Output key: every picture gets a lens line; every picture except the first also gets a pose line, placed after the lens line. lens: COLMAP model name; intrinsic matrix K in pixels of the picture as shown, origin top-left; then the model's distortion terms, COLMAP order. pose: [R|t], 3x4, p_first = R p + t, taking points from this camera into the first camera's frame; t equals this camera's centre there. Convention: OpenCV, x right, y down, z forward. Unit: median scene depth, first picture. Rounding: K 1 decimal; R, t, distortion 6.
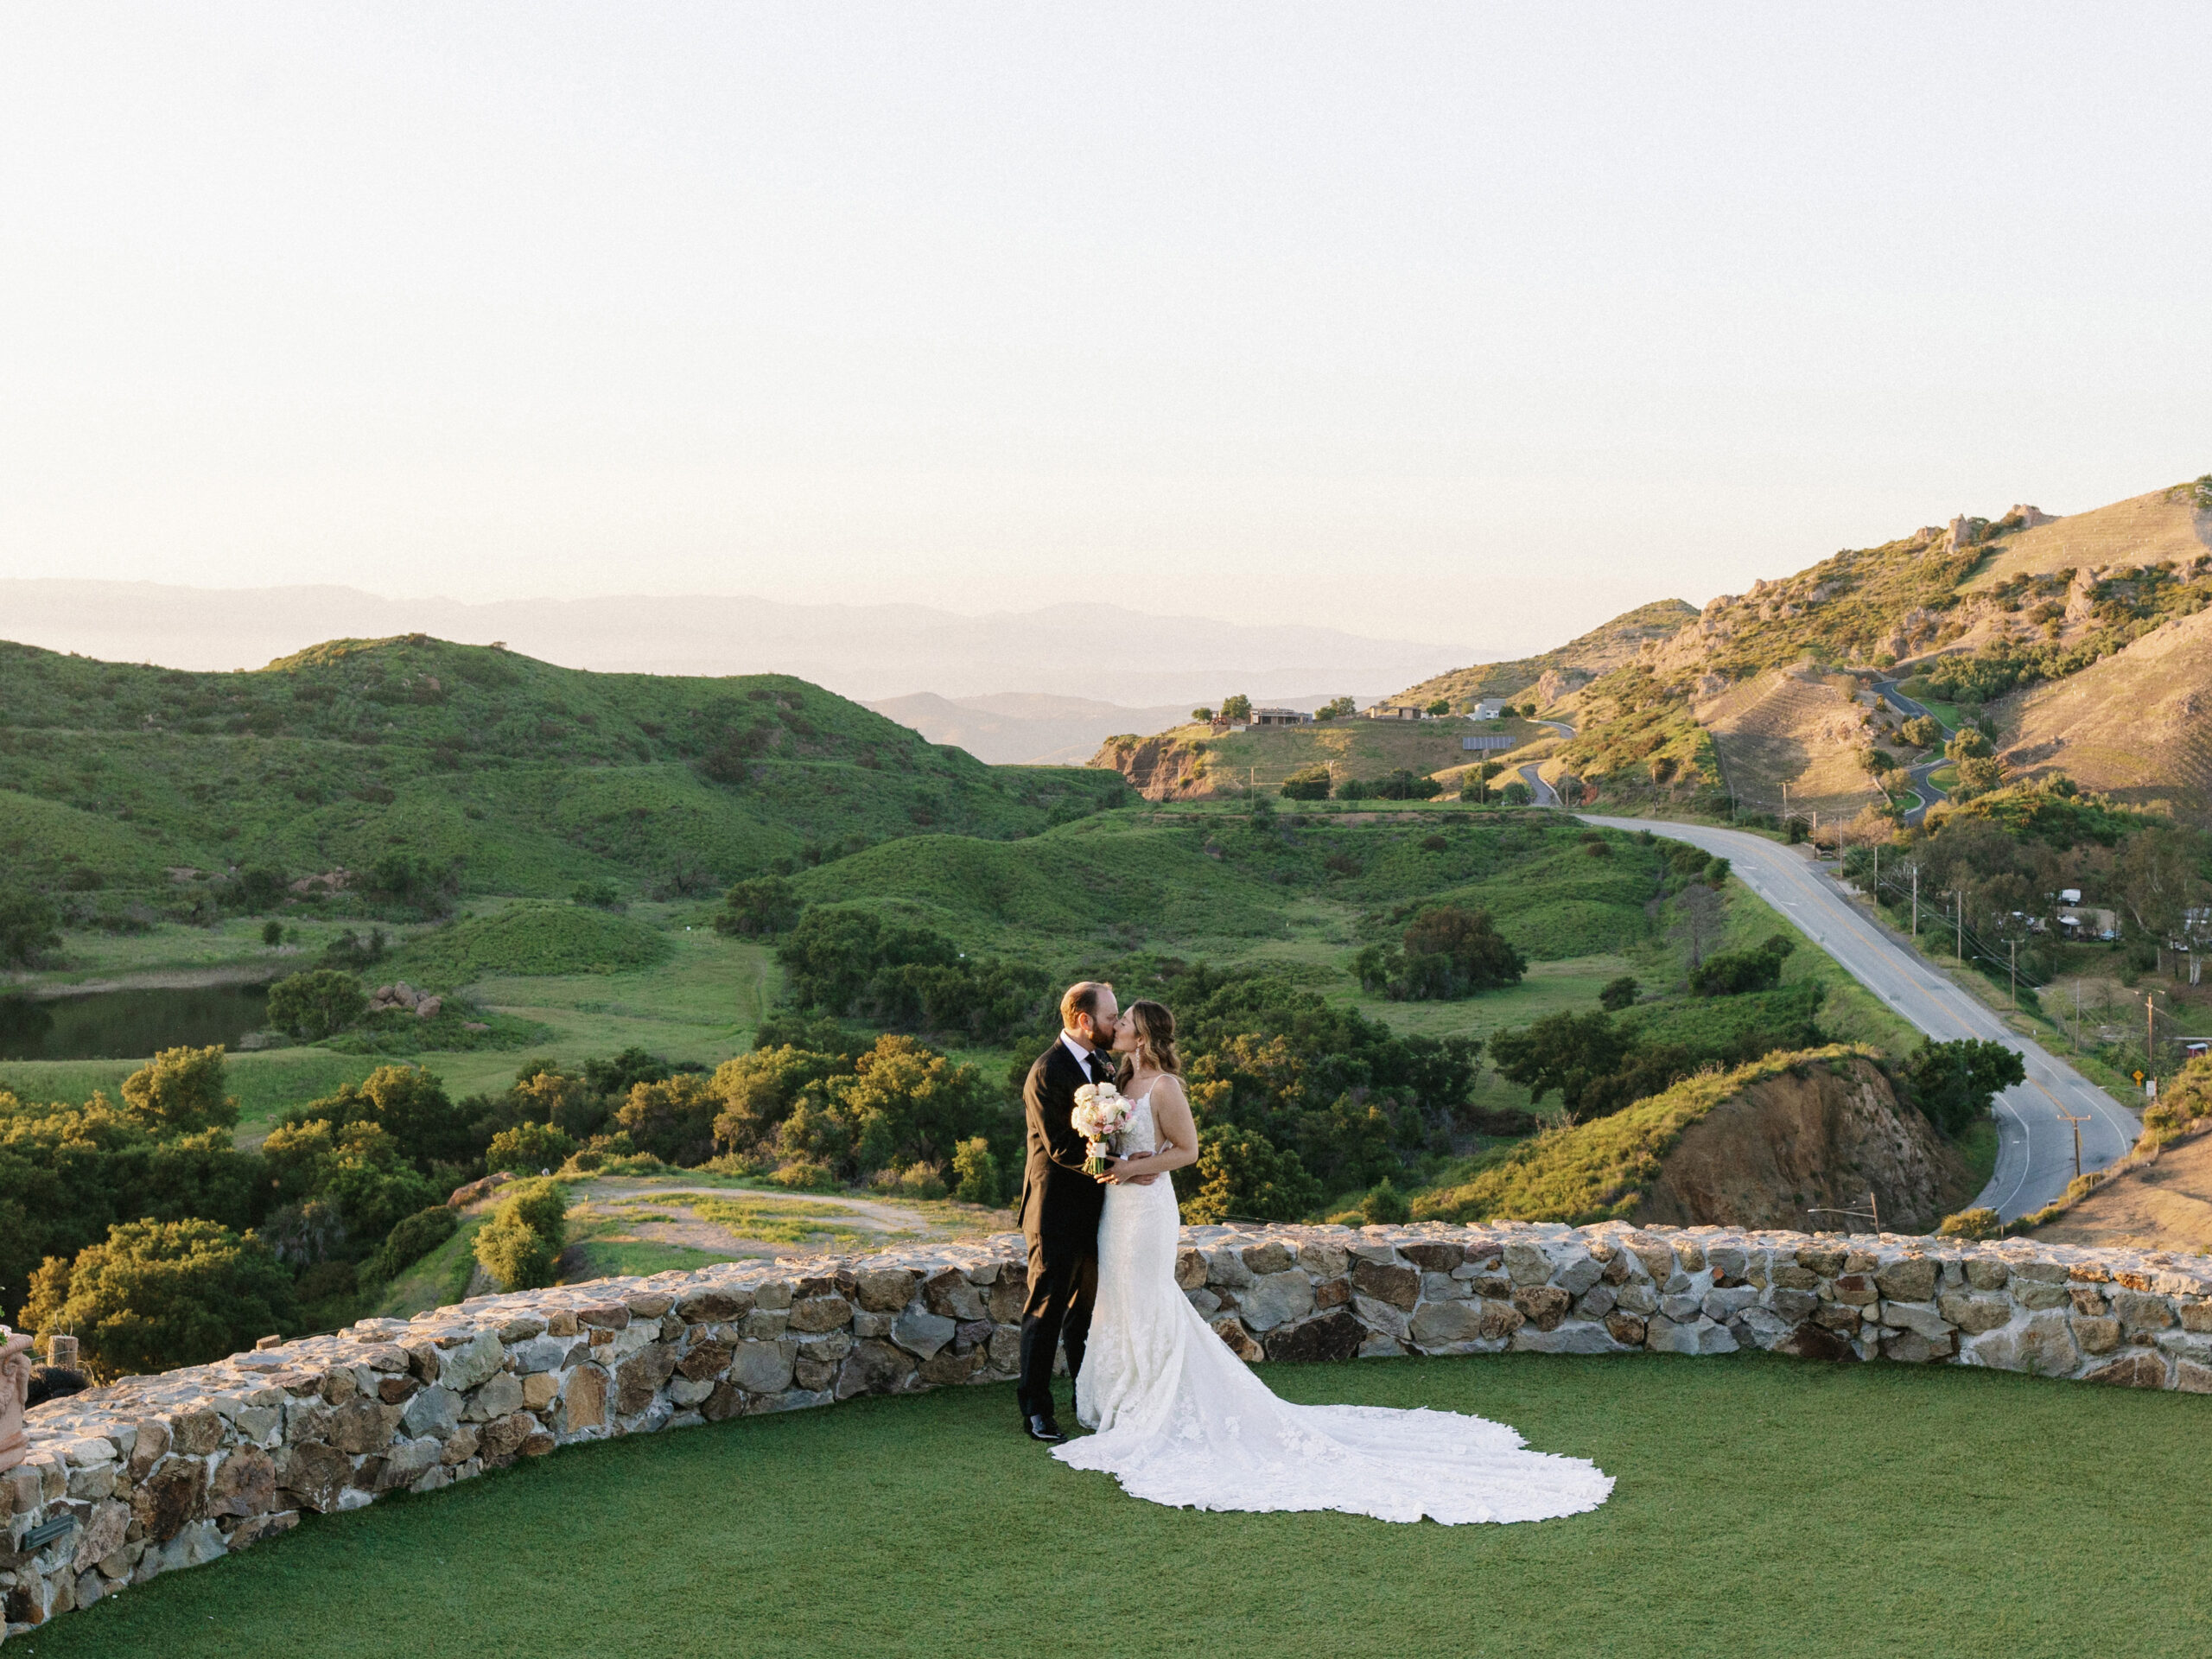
lens RADIAL K [[3445.9, 0, 1106.0], [0, 3445.9, 829.5], [0, 0, 1]] dist [-0.006681, -0.022678]
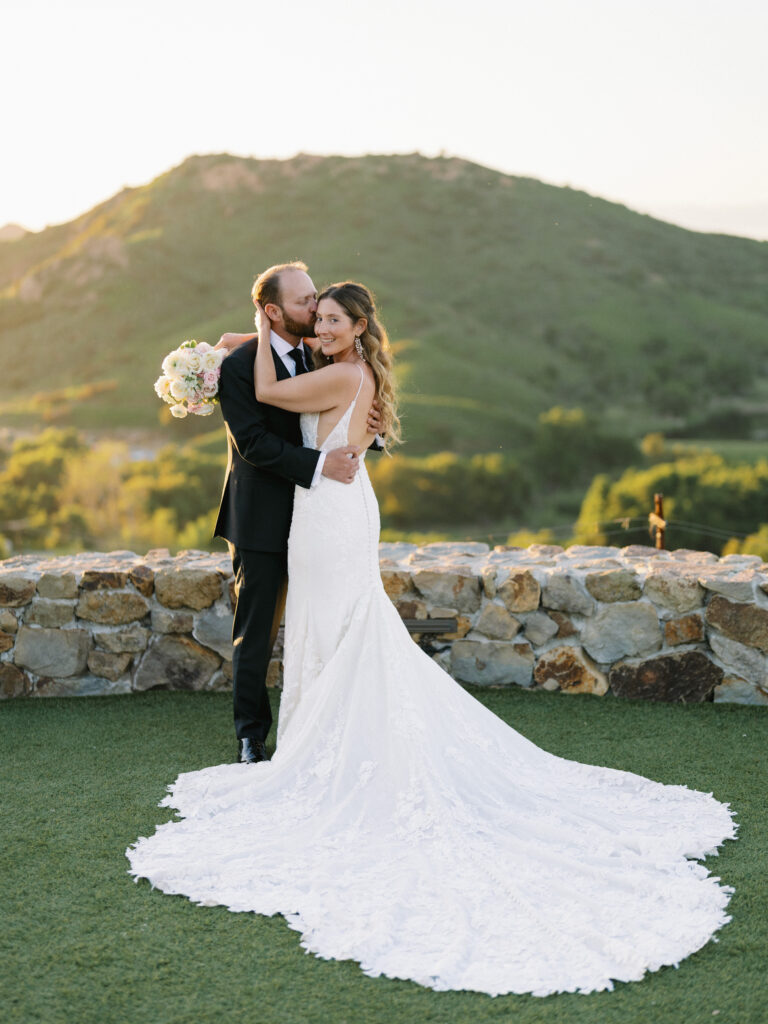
lens RADIAL K [[1595.2, 0, 384.0], [0, 1595.2, 512.0], [0, 0, 1]] dist [-0.006681, -0.022678]
pose [[0.829700, 0.049870, -0.555977, 0.243556], [0.008811, 0.994707, 0.102372, 0.063476], [0.558139, -0.089837, 0.824870, 0.644821]]
